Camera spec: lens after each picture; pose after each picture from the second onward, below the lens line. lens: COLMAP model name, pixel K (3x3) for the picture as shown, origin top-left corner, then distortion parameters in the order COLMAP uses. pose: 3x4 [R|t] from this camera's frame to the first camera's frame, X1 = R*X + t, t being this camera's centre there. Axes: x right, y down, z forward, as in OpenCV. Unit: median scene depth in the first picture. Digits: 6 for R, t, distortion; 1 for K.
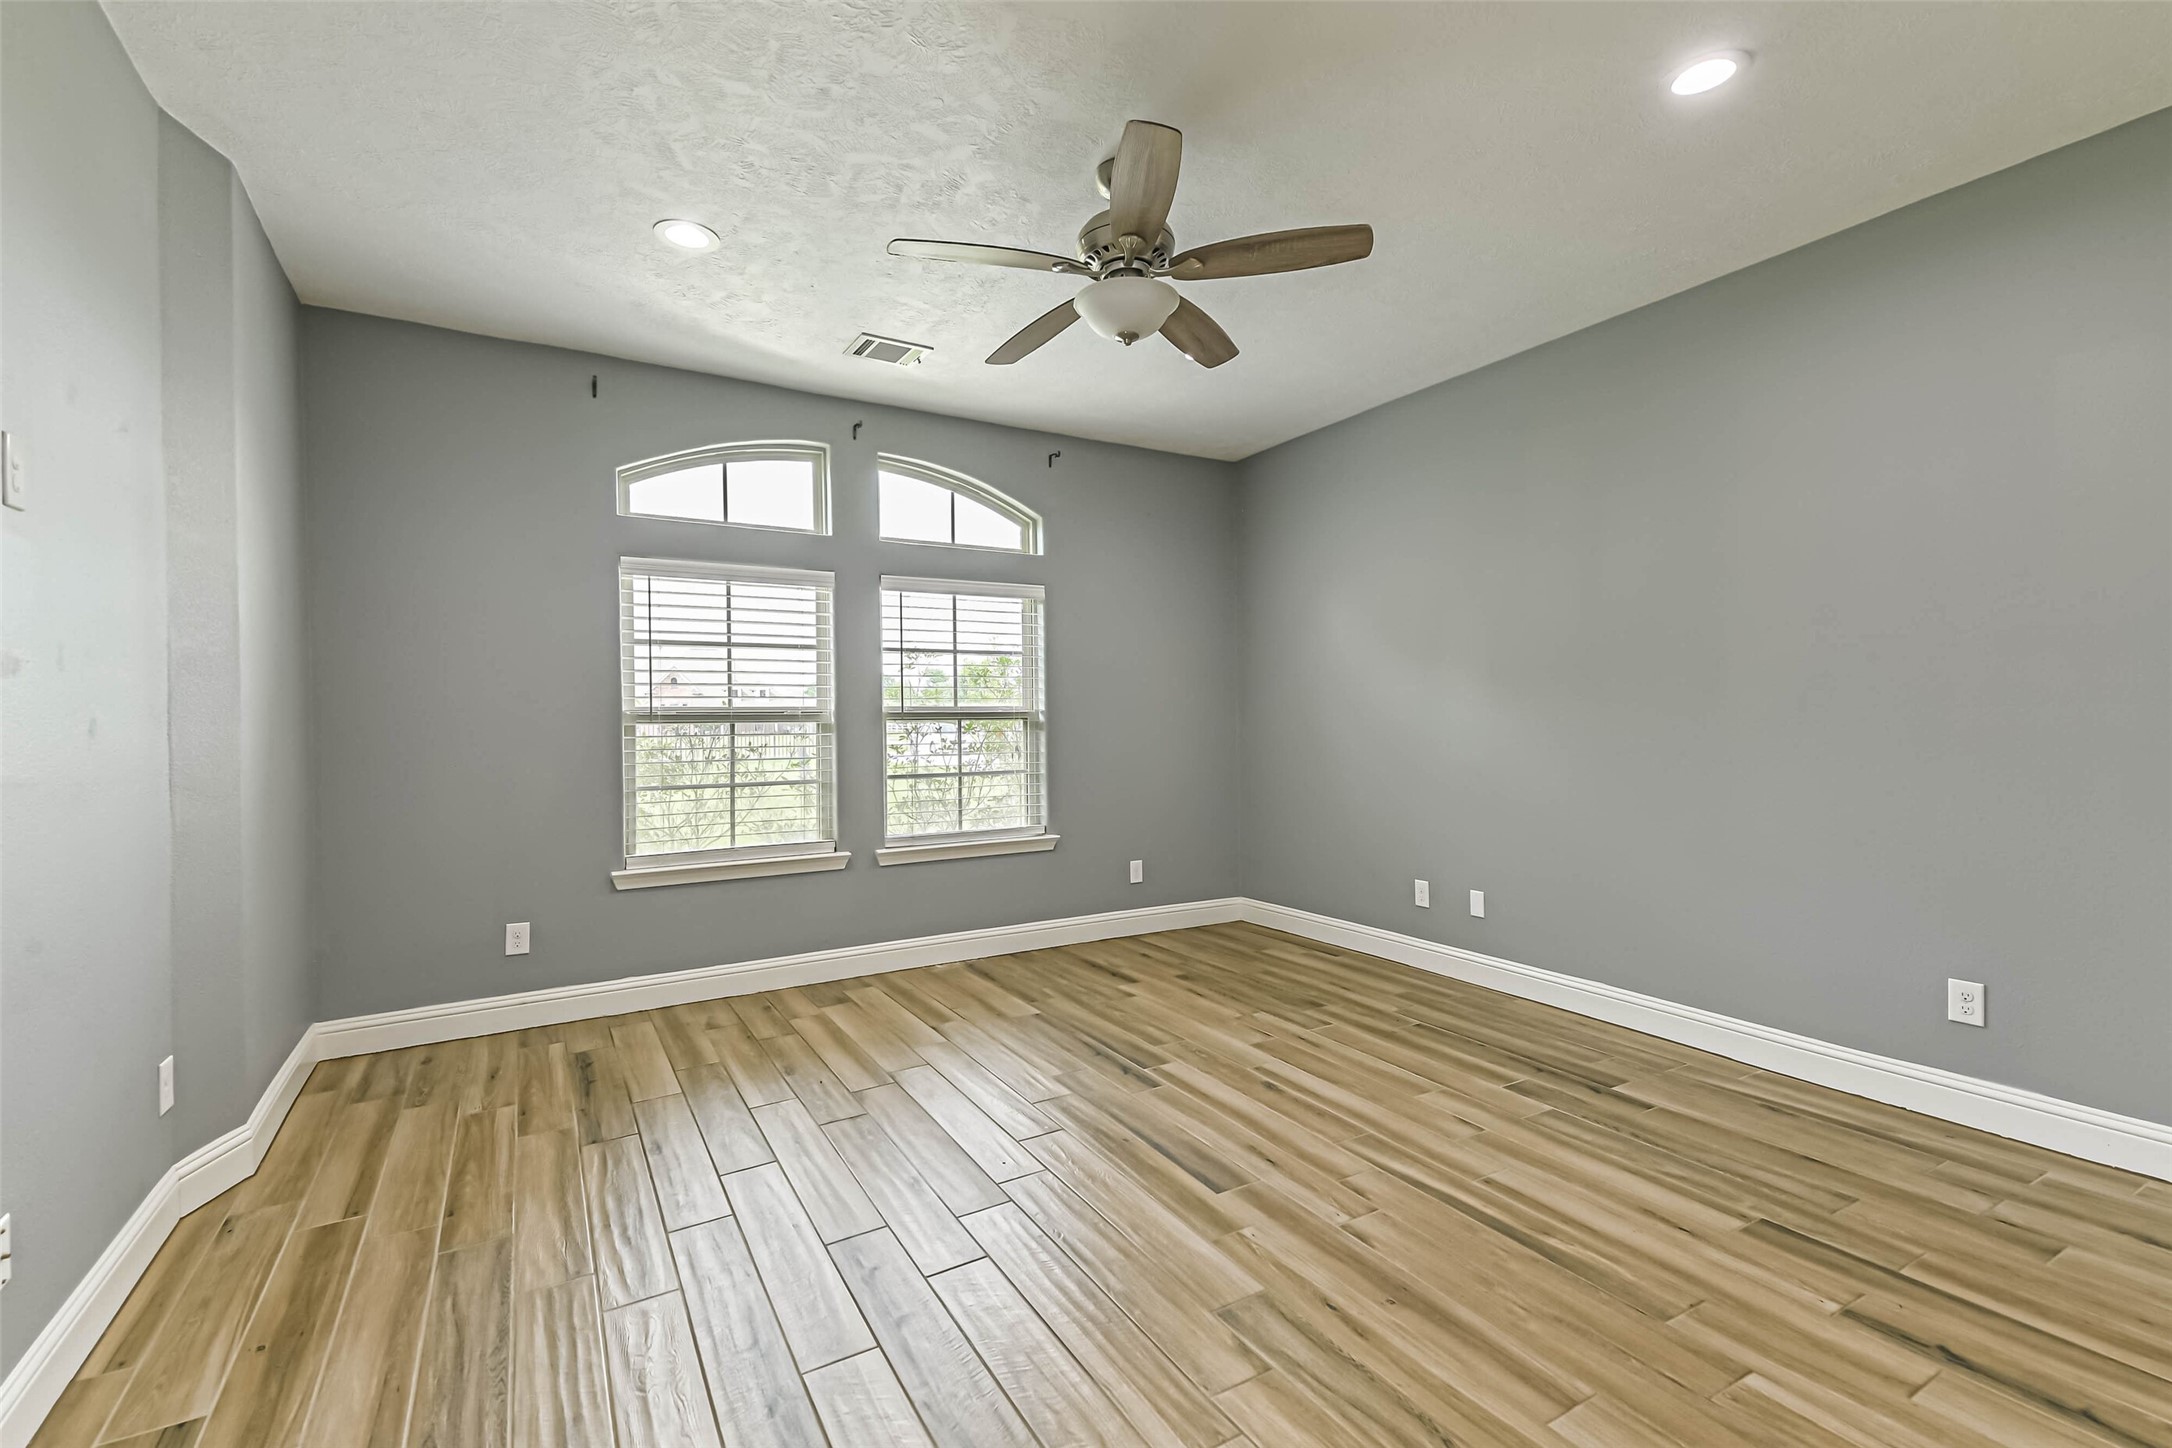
lens RADIAL K [[966.1, 0, 1086.6], [0, 966.1, 725.2], [0, 0, 1]] dist [-0.024884, -0.001289]
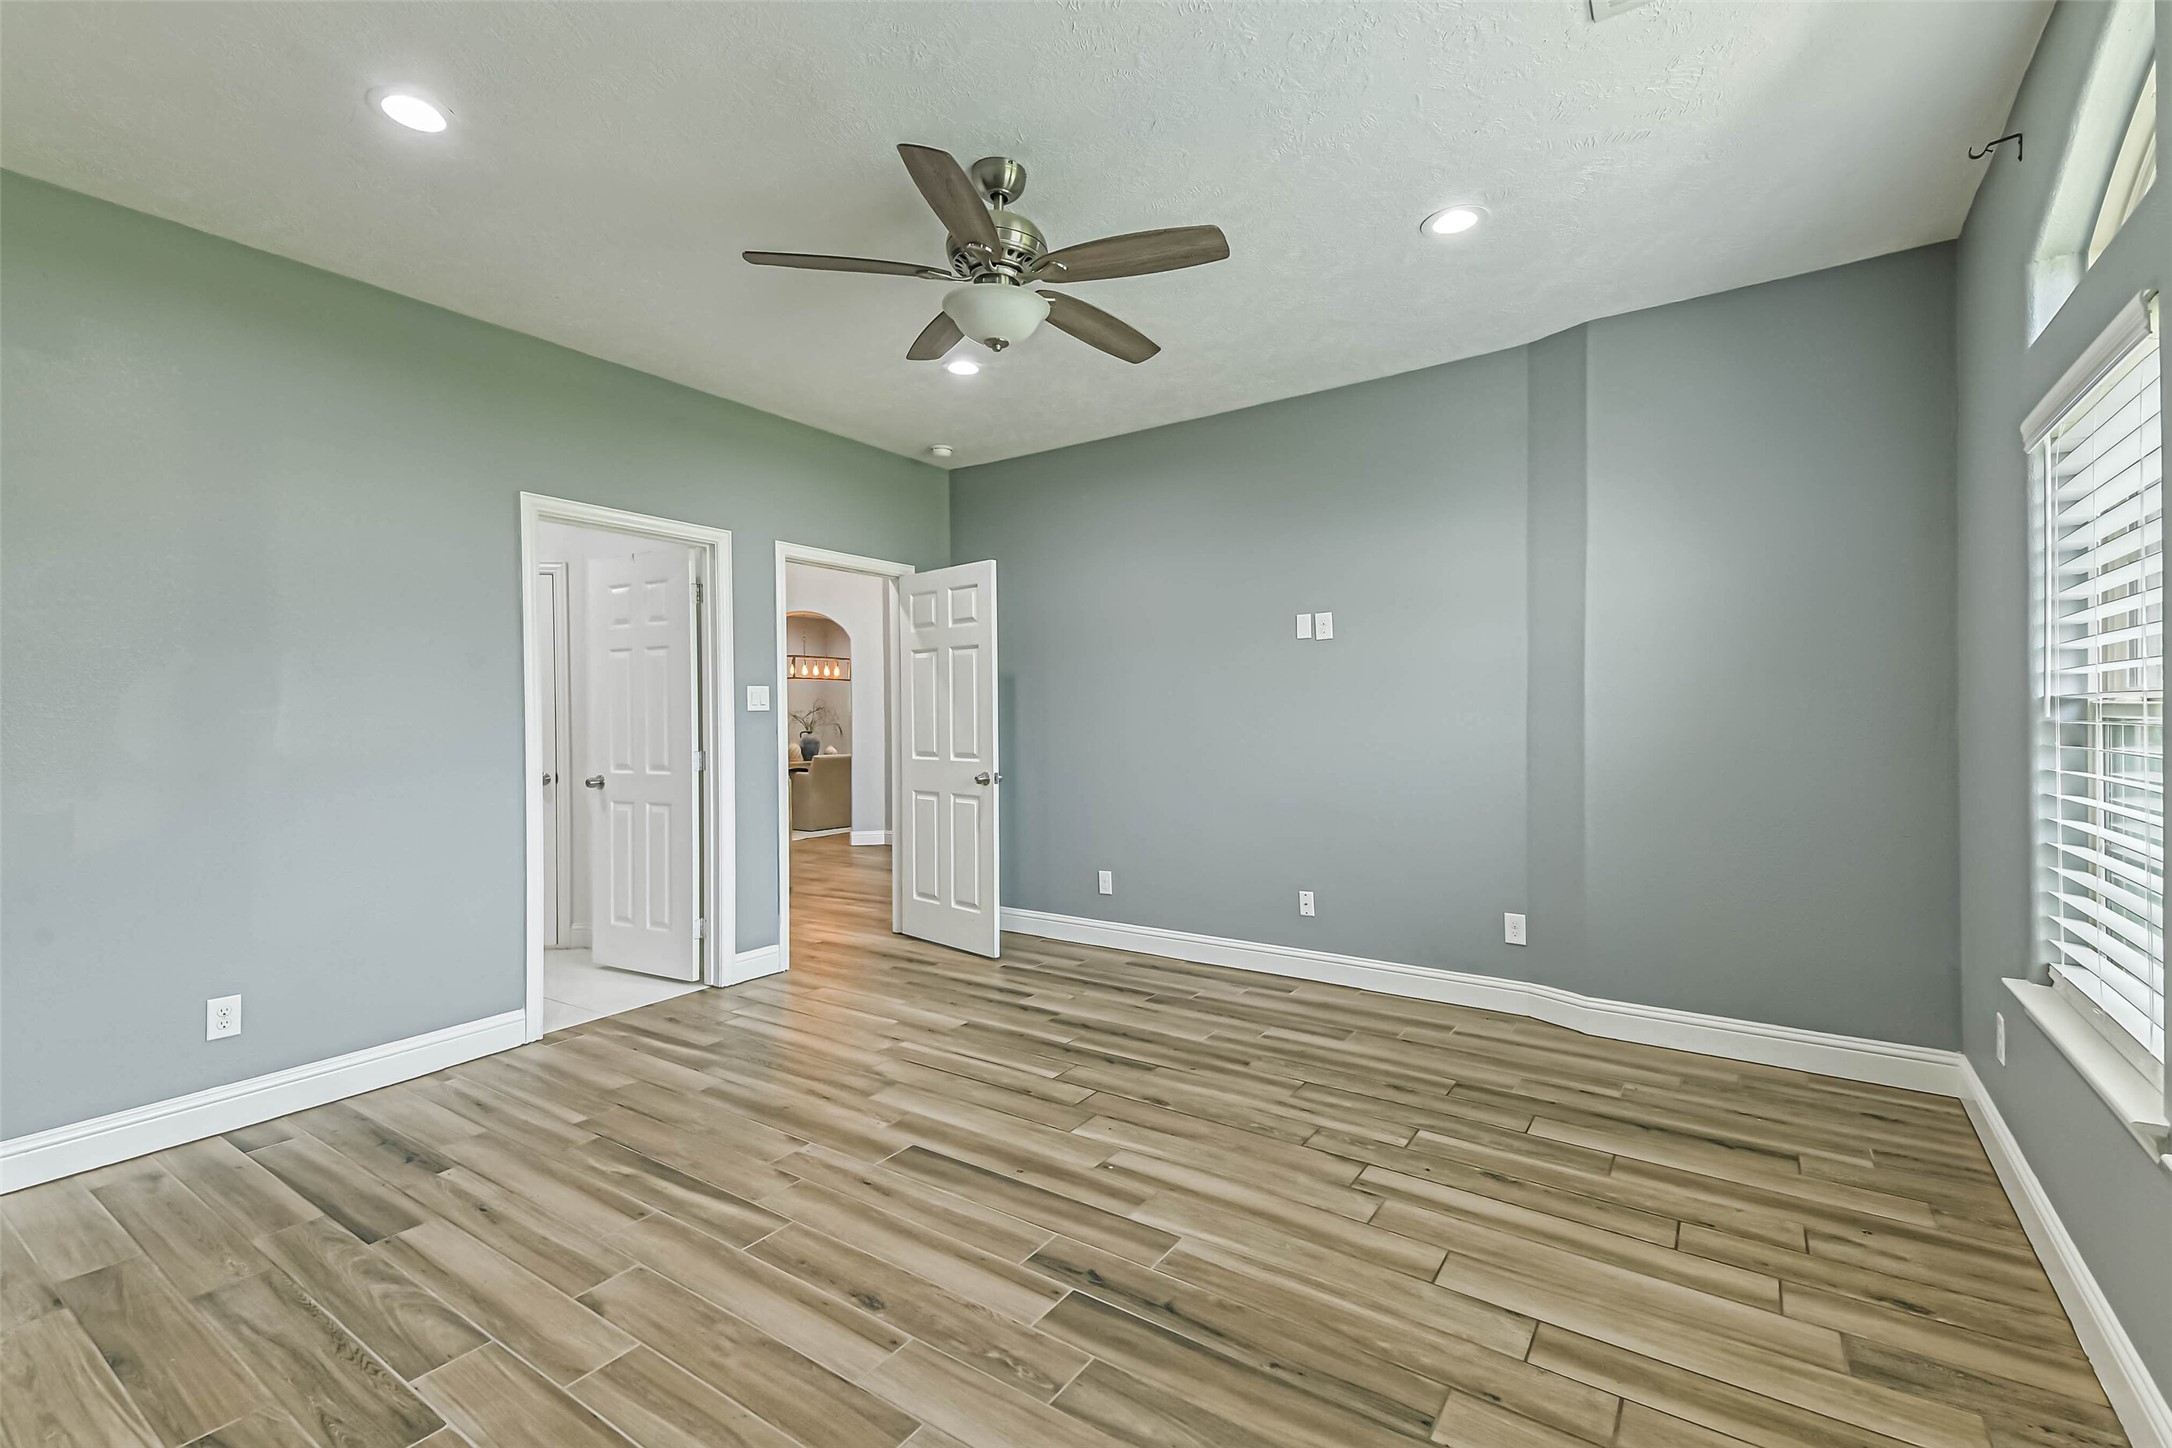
lens RADIAL K [[966.1, 0, 1066.5], [0, 966.1, 707.8], [0, 0, 1]] dist [-0.024884, -0.001289]
pose [[-0.921080, 0.016106, -0.389040, 0.369845], [0.014698, 0.999870, 0.006595, -0.030180], [0.389096, 0.000356, -0.921197, 1.944001]]
